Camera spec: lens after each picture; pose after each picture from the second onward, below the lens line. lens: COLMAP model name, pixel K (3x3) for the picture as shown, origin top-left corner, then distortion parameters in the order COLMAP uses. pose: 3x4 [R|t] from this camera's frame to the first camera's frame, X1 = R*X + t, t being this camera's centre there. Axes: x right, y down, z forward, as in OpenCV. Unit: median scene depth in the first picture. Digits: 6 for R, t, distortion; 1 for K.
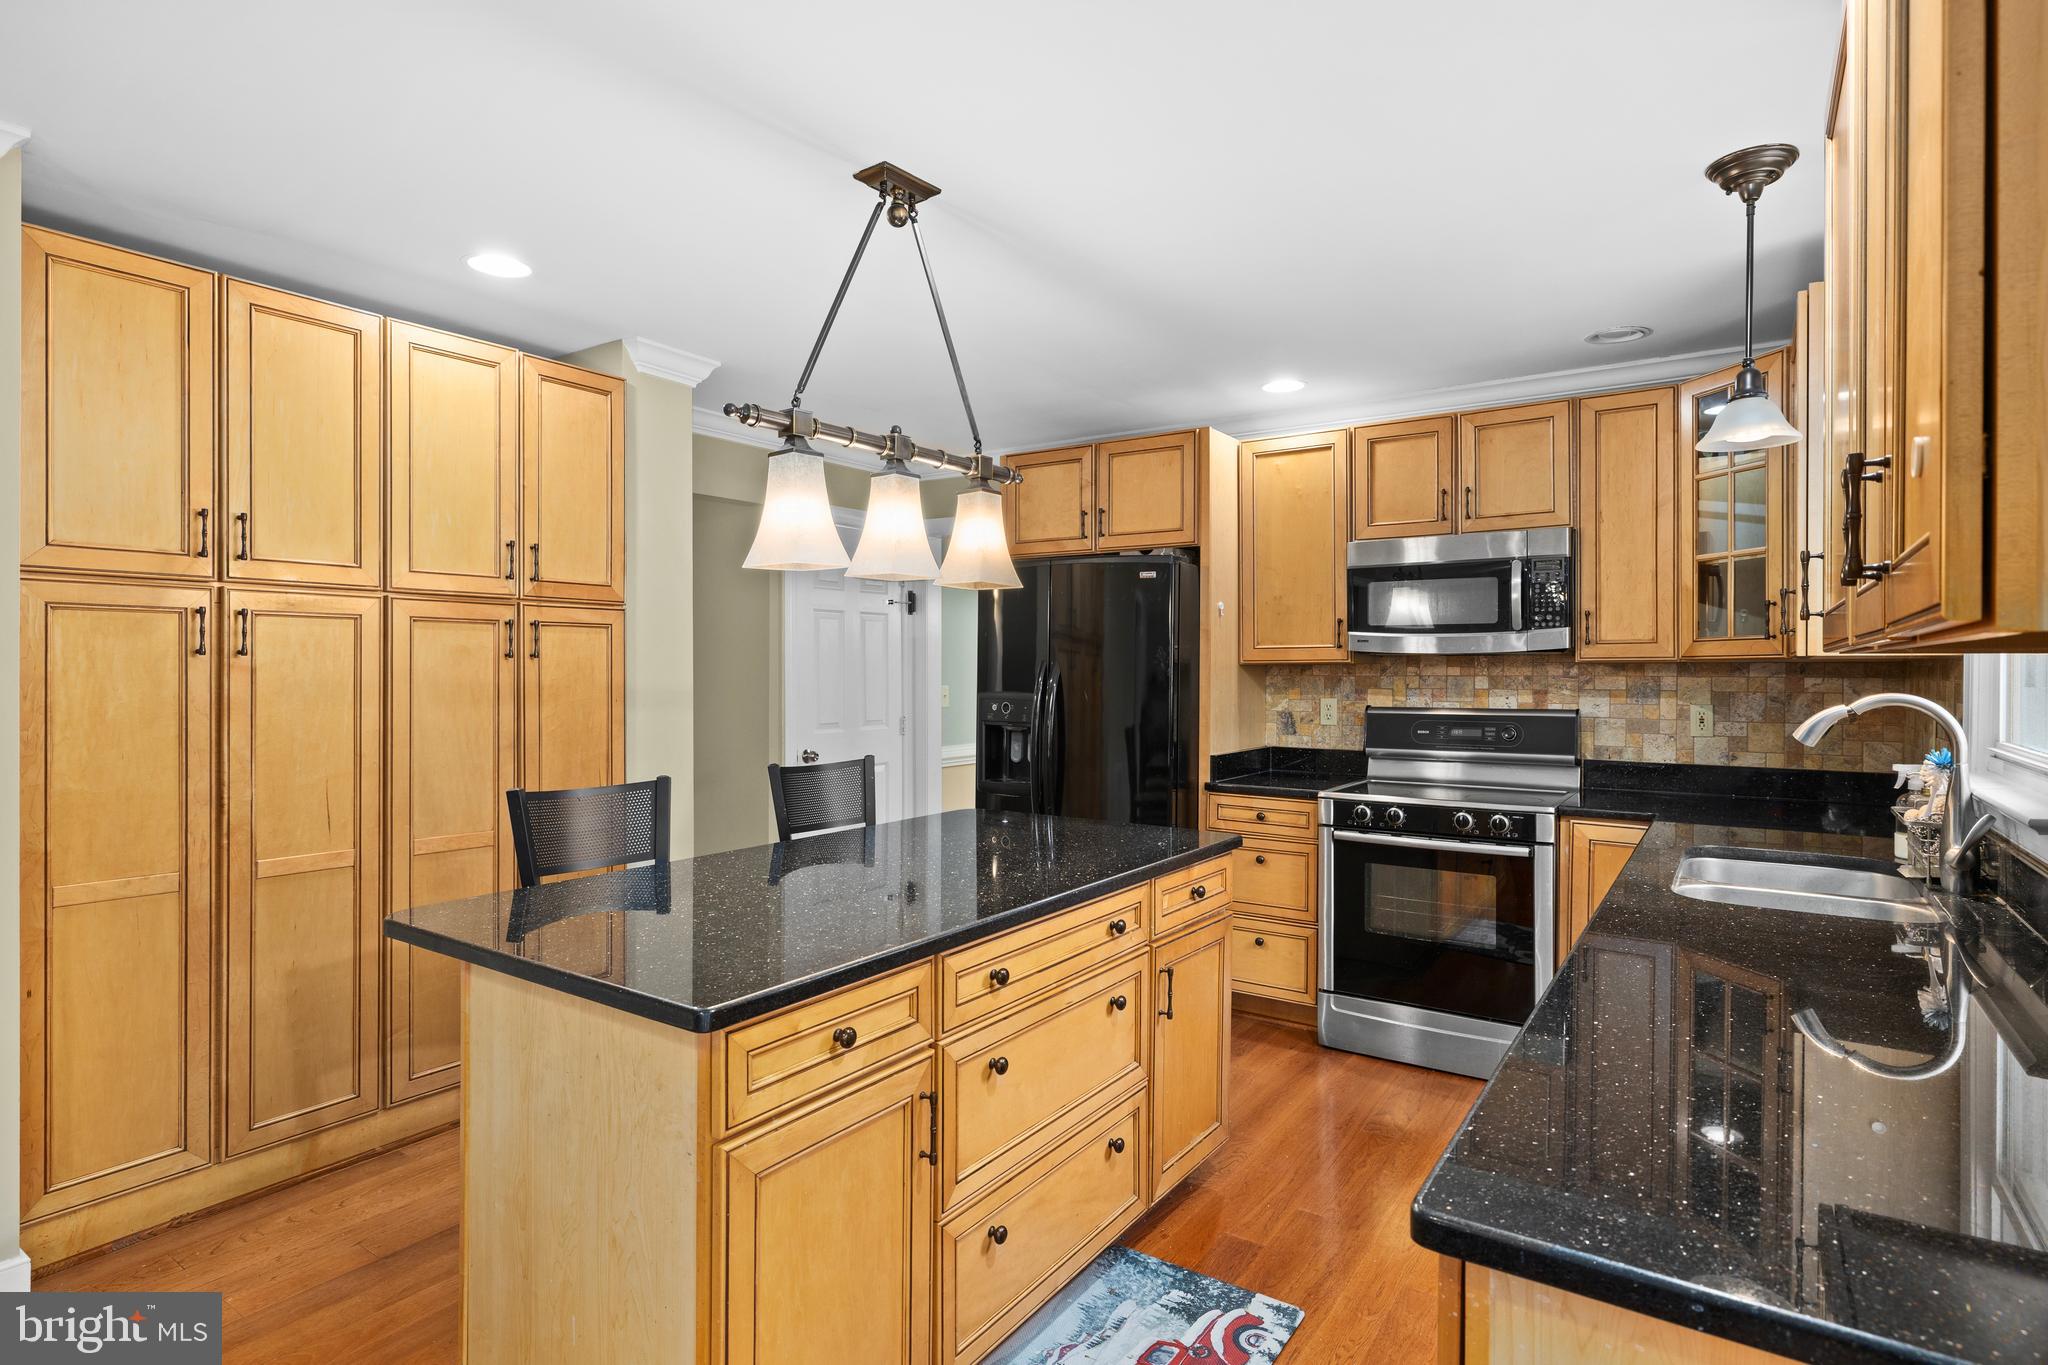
lens RADIAL K [[1049.0, 0, 1052.8], [0, 1049.0, 673.0], [0, 0, 1]] dist [-0.006544, 0.001503]
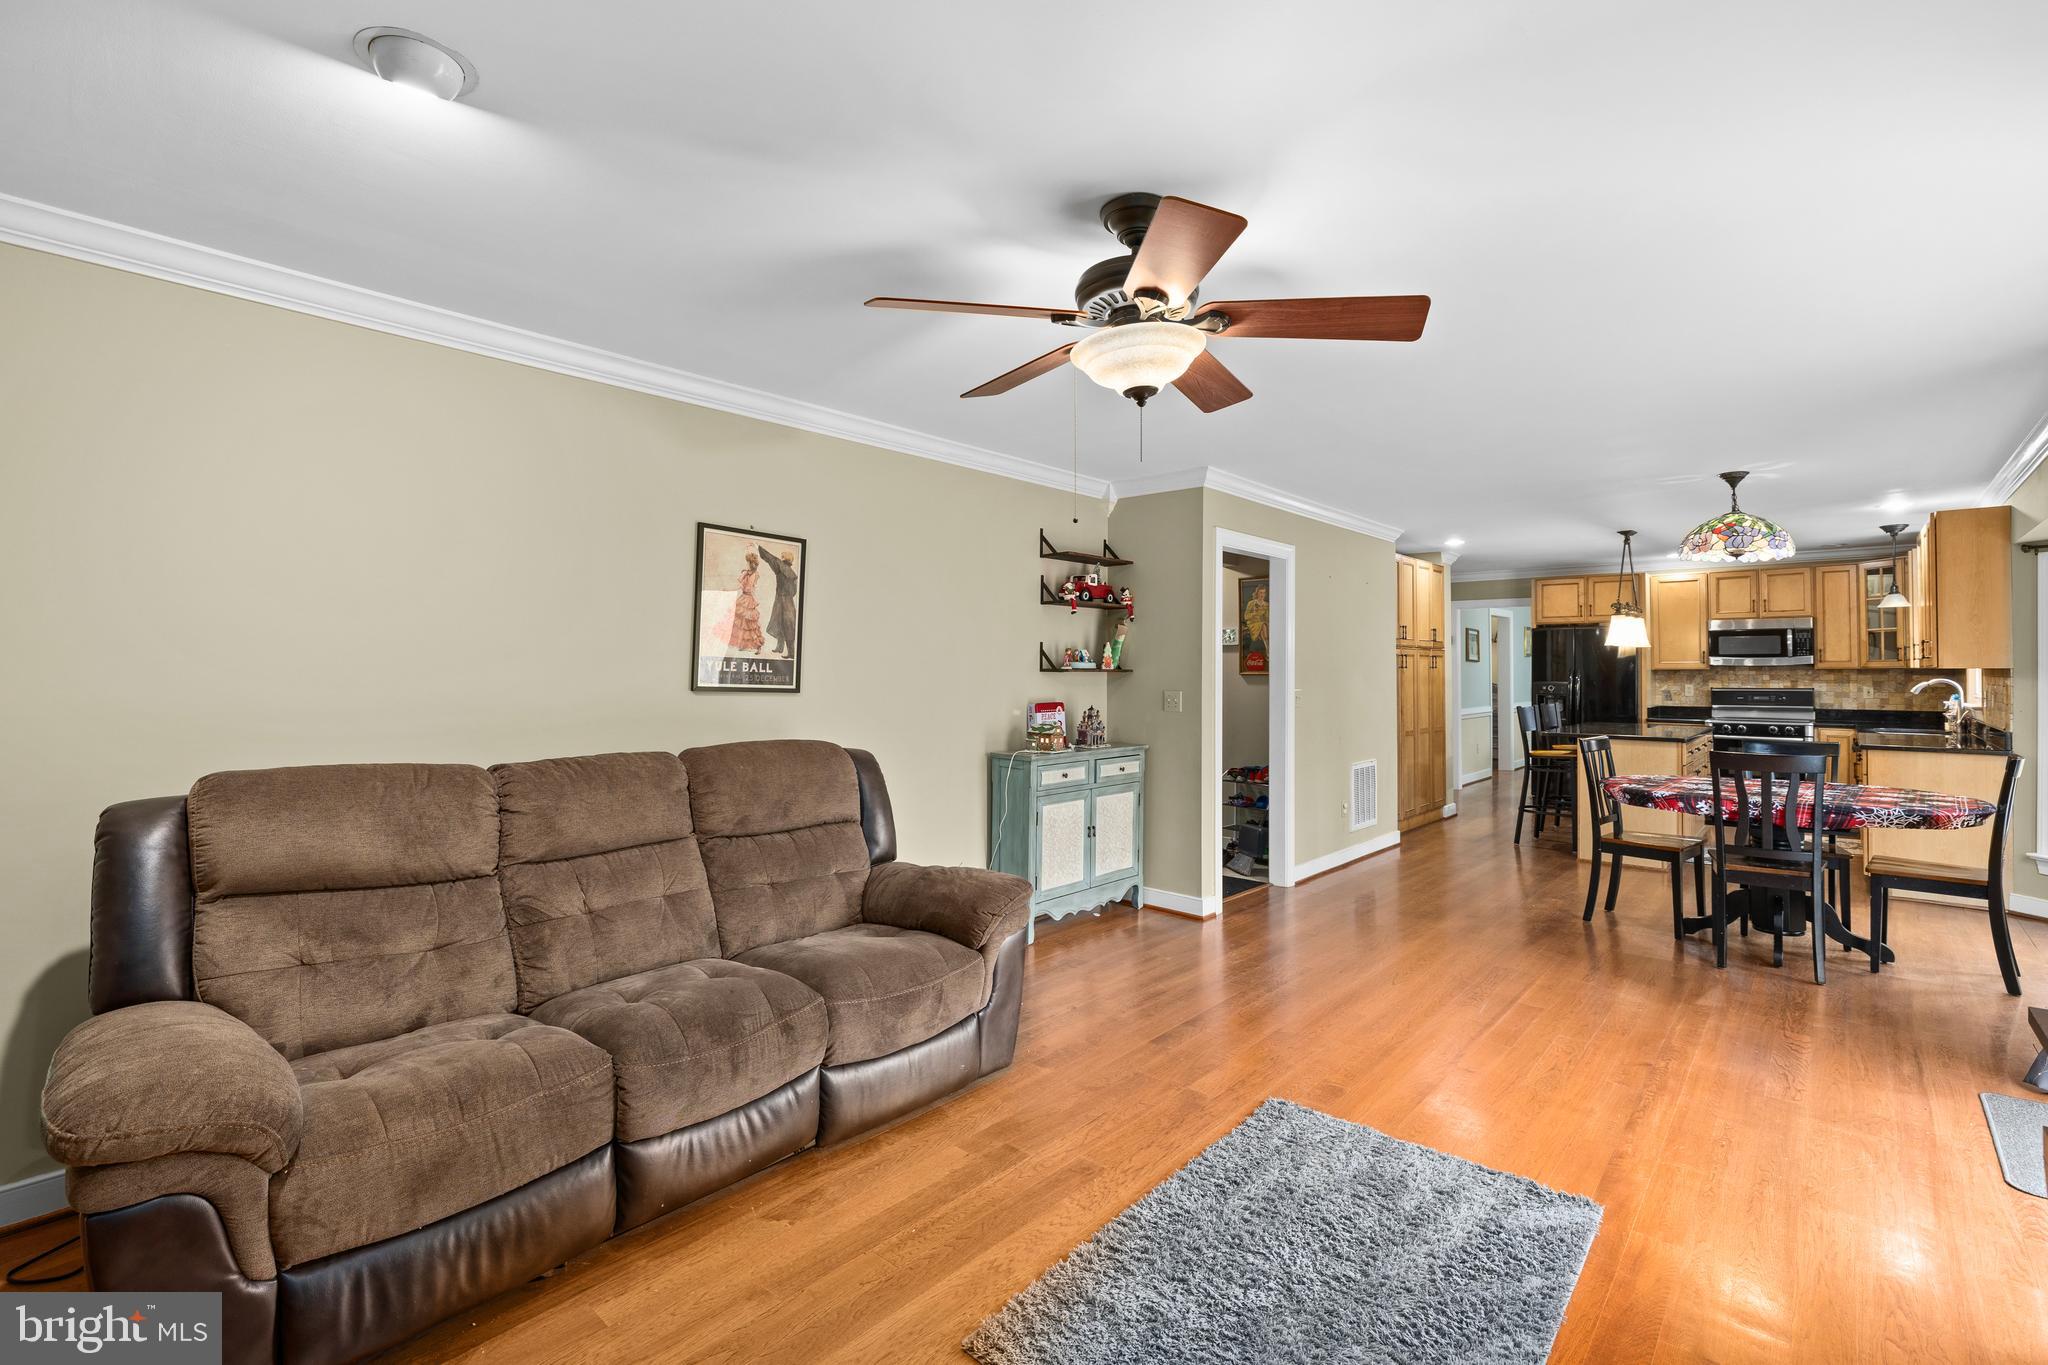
lens RADIAL K [[940.3, 0, 1078.6], [0, 940.3, 657.2], [0, 0, 1]] dist [-0.007175, 0.002933]
pose [[0.994545, -0.003658, -0.104240, -1.013038], [0.001549, 0.999793, -0.020299, 0.004217], [0.104293, 0.020027, 0.994345, -1.409711]]
